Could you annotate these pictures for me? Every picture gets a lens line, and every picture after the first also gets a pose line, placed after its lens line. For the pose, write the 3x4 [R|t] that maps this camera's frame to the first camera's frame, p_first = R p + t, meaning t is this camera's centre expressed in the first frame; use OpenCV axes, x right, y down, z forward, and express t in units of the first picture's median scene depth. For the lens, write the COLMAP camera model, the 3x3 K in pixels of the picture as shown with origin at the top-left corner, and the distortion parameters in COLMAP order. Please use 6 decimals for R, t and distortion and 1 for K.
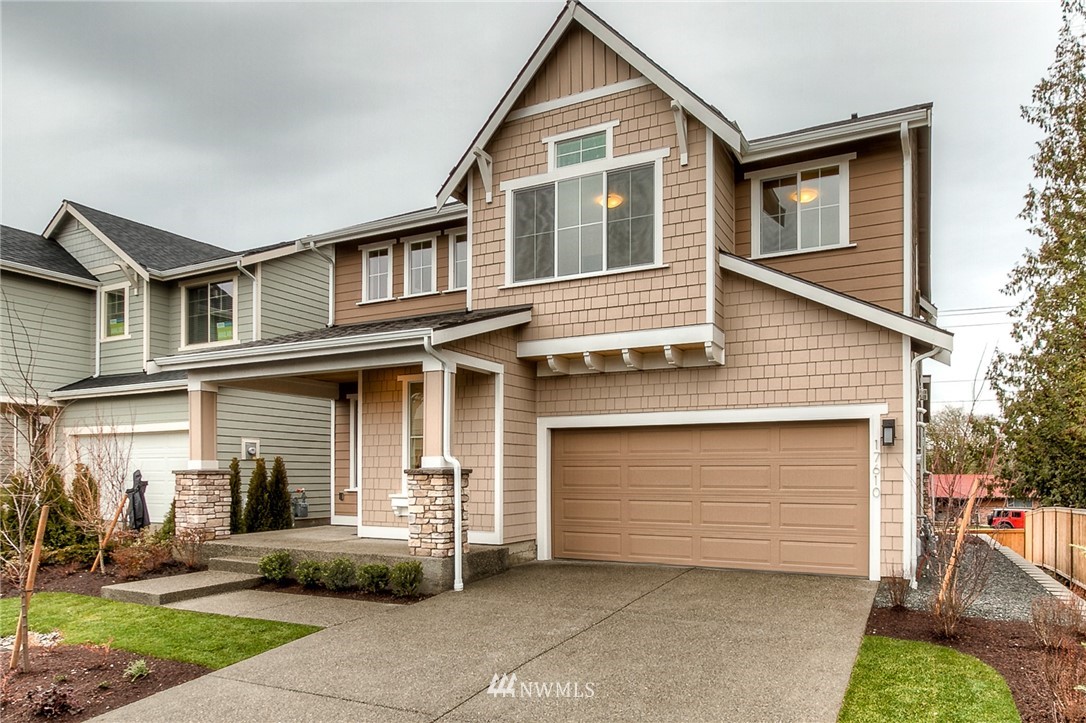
lens RADIAL K [[514.1, 0, 543.6], [0, 514.1, 379.4], [0, 0, 1]] dist [0.000944, 0.000181]
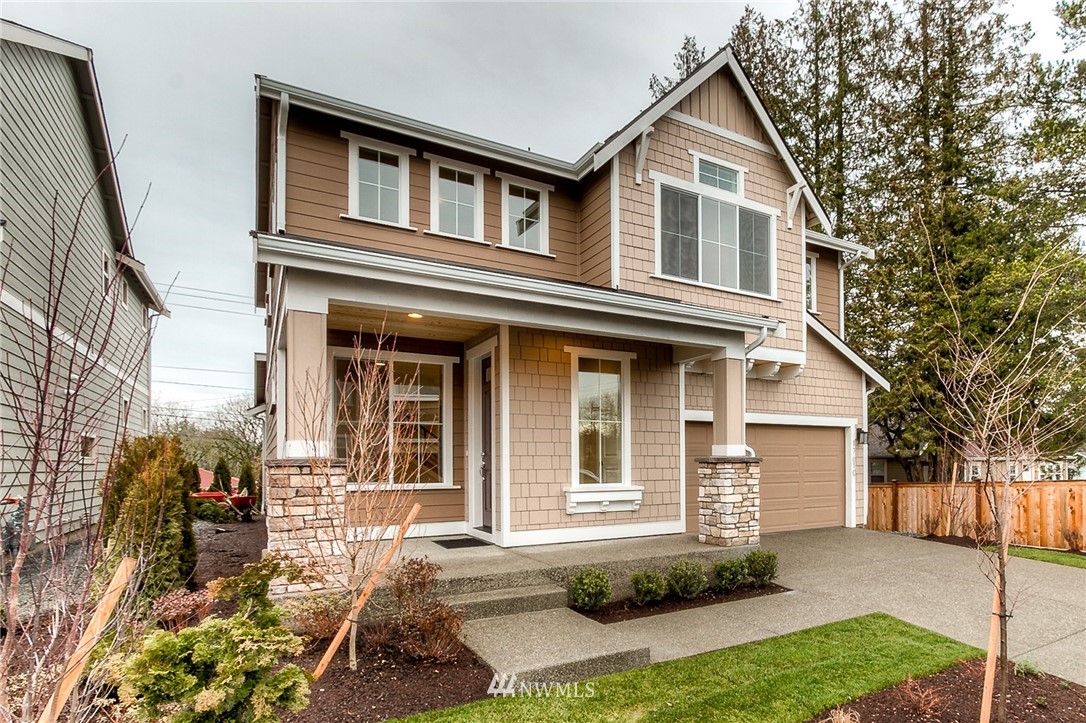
lens RADIAL K [[536.7, 0, 543.0], [0, 536.7, 361.5], [0, 0, 1]] dist [0.001561, 0.000177]
pose [[0.663847, 0.134795, 0.735620, -0.987474], [-0.128495, 0.989553, -0.065368, 0.083318], [-0.736747, -0.051129, 0.674233, 0.457045]]
